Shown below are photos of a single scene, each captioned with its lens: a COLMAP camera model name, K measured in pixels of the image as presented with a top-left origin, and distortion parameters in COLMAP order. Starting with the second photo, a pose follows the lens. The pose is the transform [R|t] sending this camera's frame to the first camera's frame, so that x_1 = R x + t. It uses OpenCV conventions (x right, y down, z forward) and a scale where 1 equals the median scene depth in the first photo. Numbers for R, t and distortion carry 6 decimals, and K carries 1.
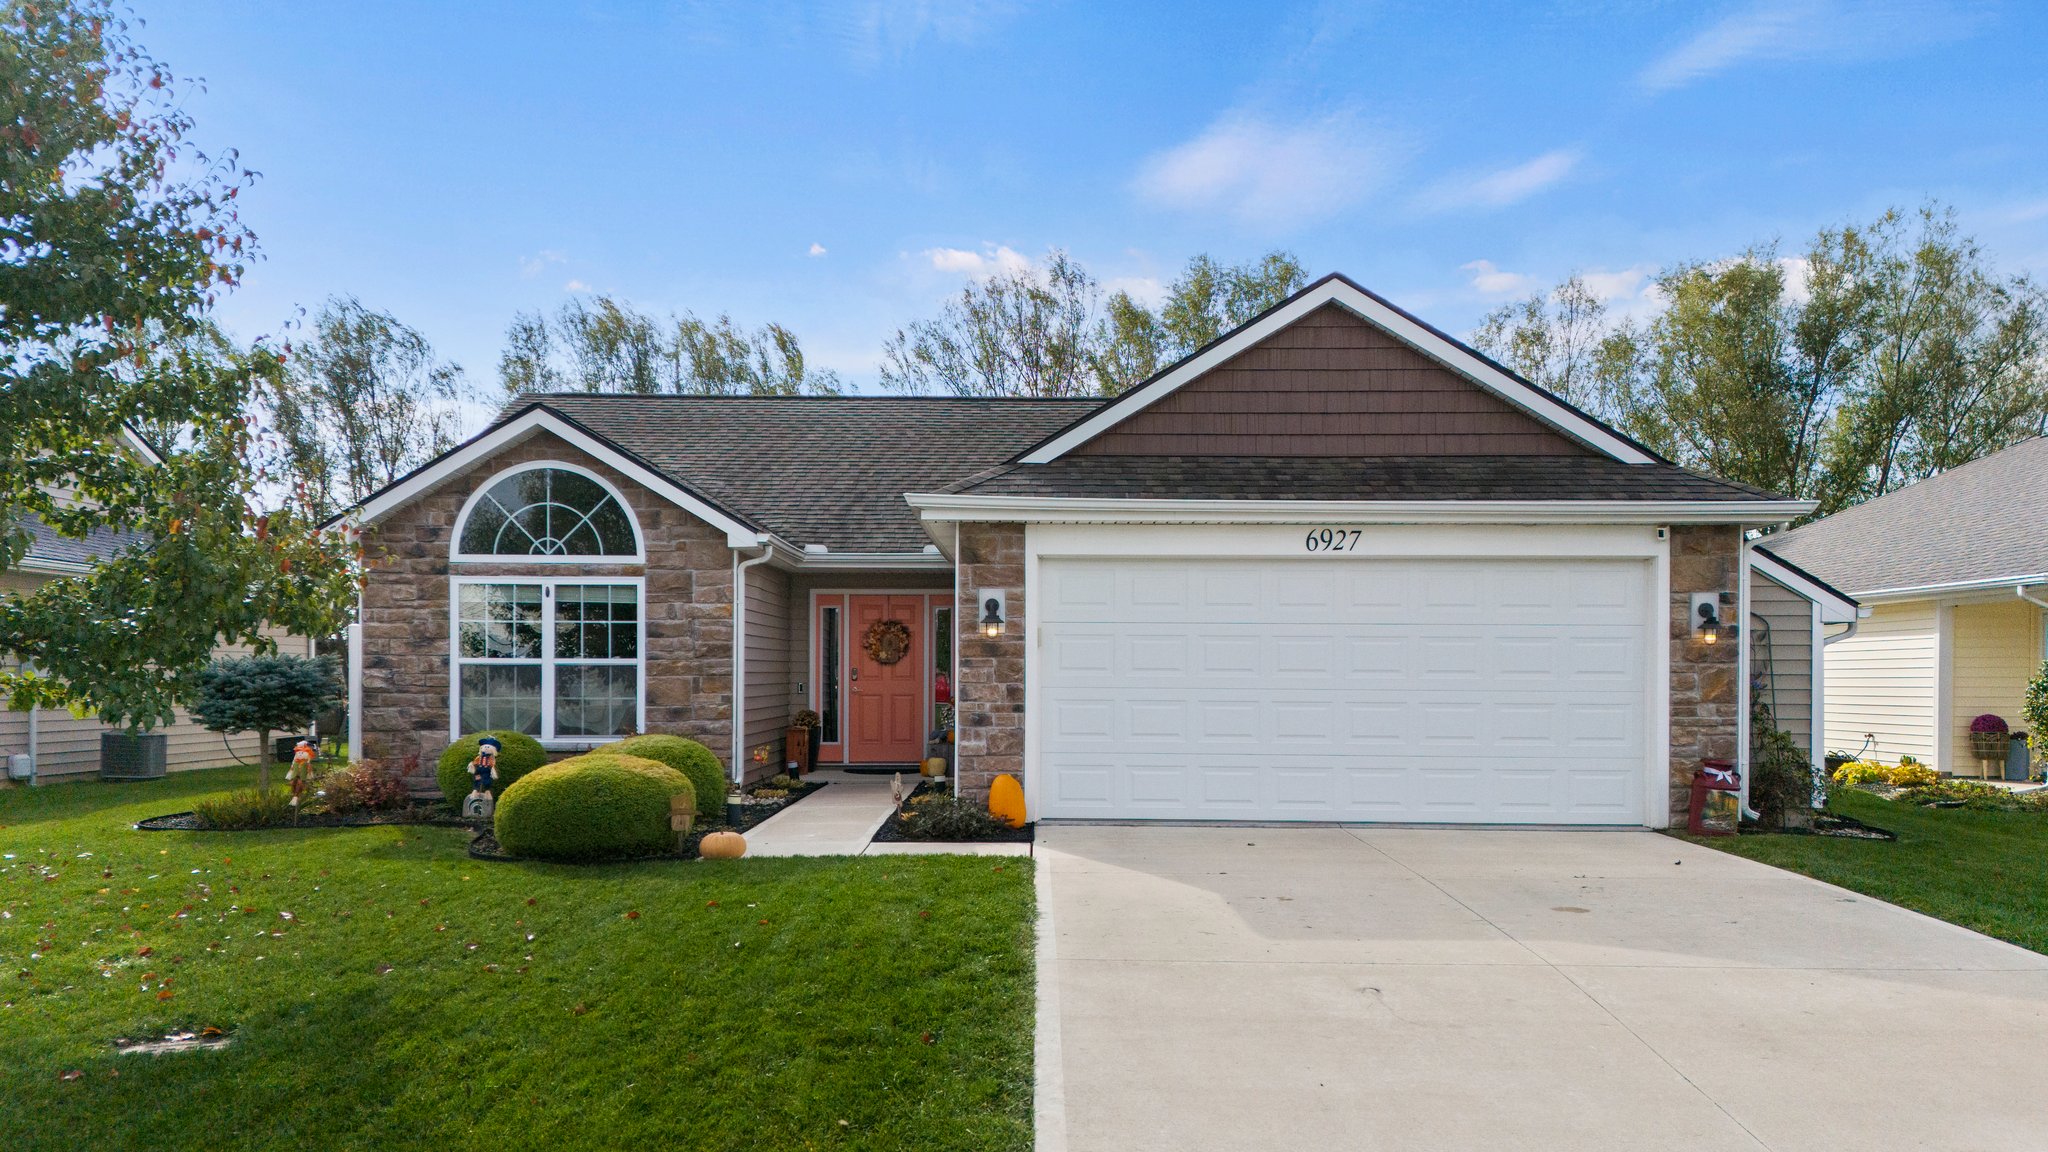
lens RADIAL K [[1541.0, 0, 1020.9], [0, 1541.0, 683.6], [0, 0, 1]] dist [0.069167, -0.074840]
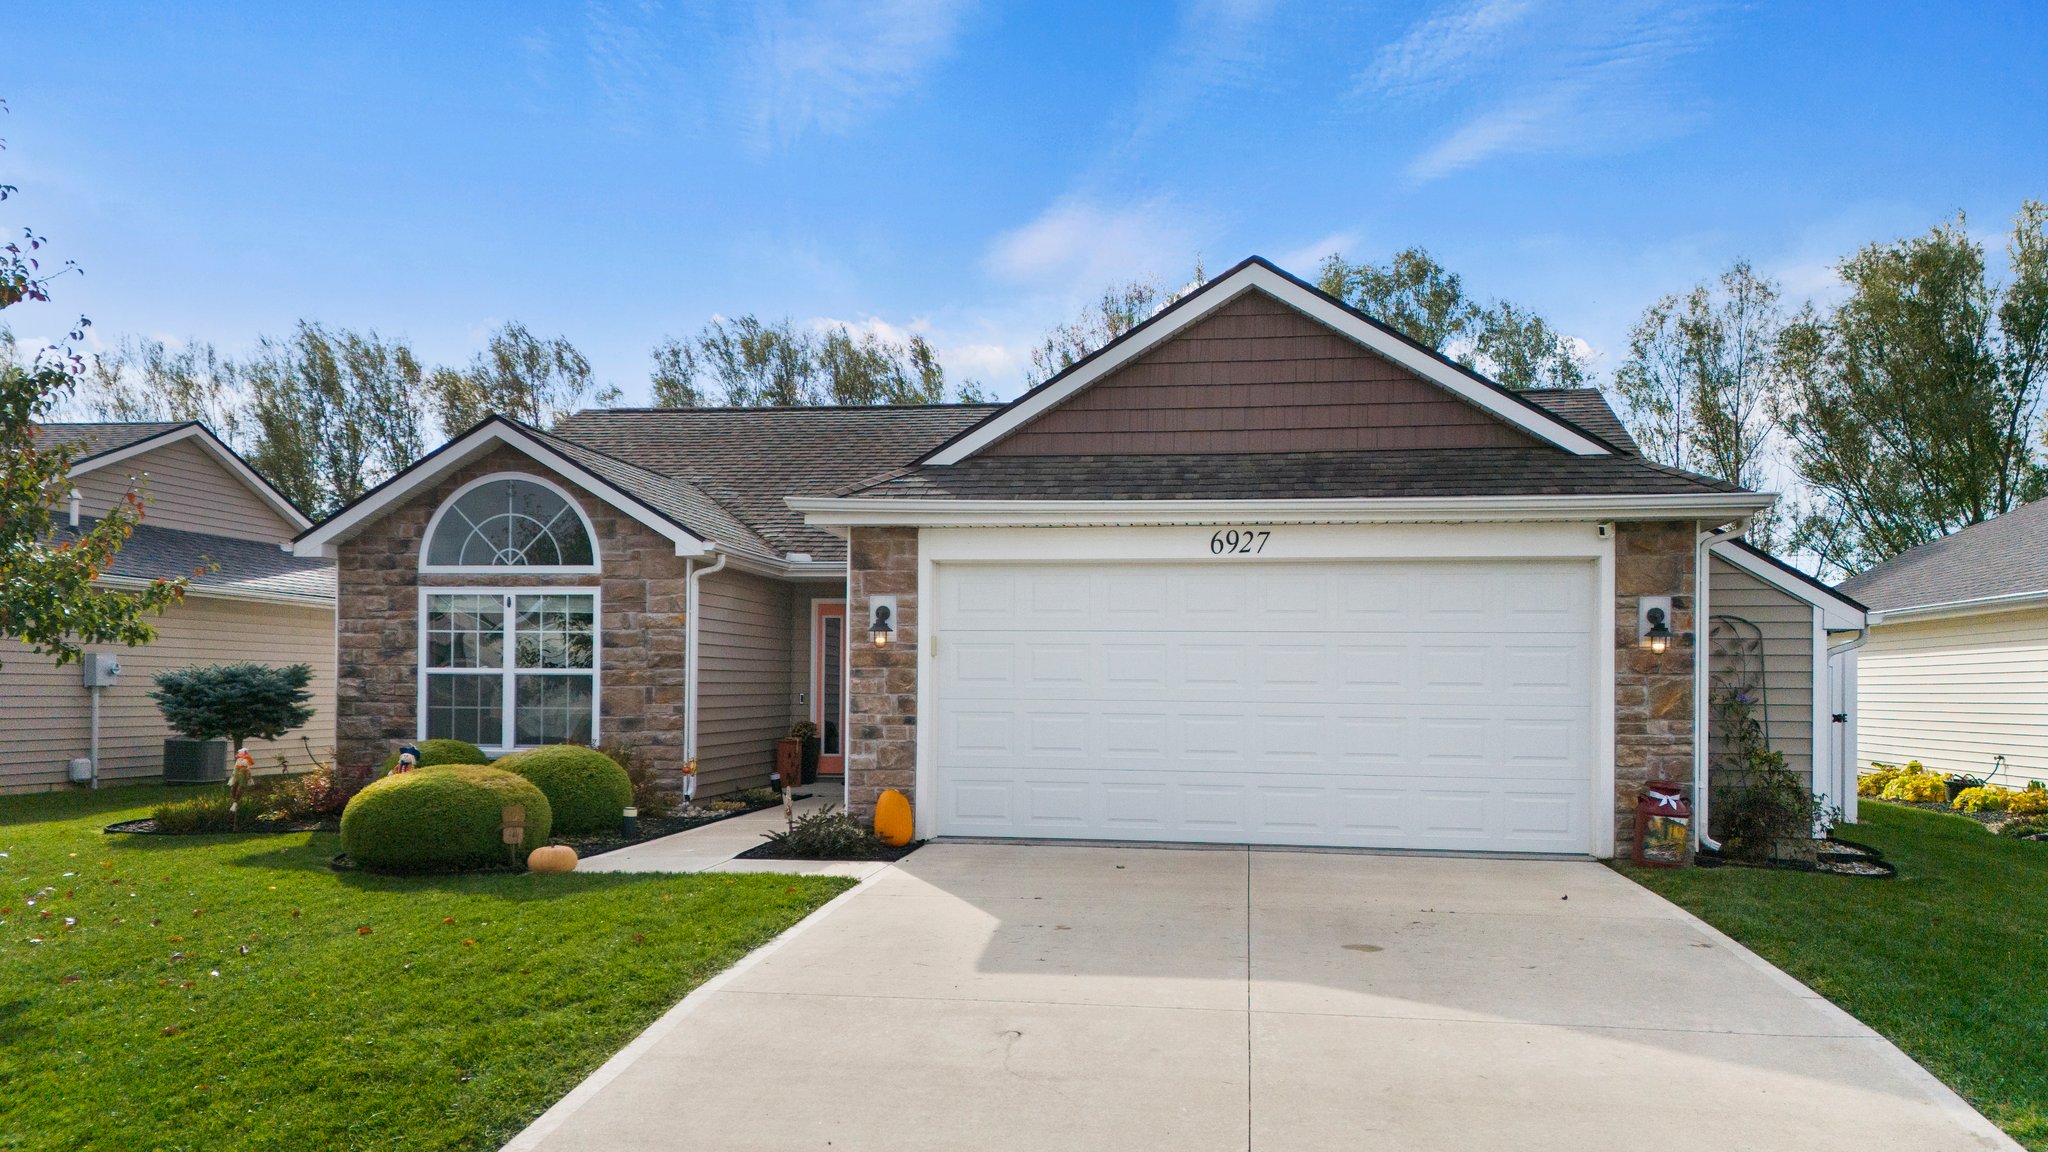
lens RADIAL K [[1538.0, 0, 1025.4], [0, 1538.0, 672.0], [0, 0, 1]] dist [0.068214, -0.068823]
pose [[0.990479, 0.001760, -0.137656, 0.191678], [-0.003911, 0.999874, -0.015356, 0.000455], [0.137611, 0.015749, 0.990361, 0.058507]]
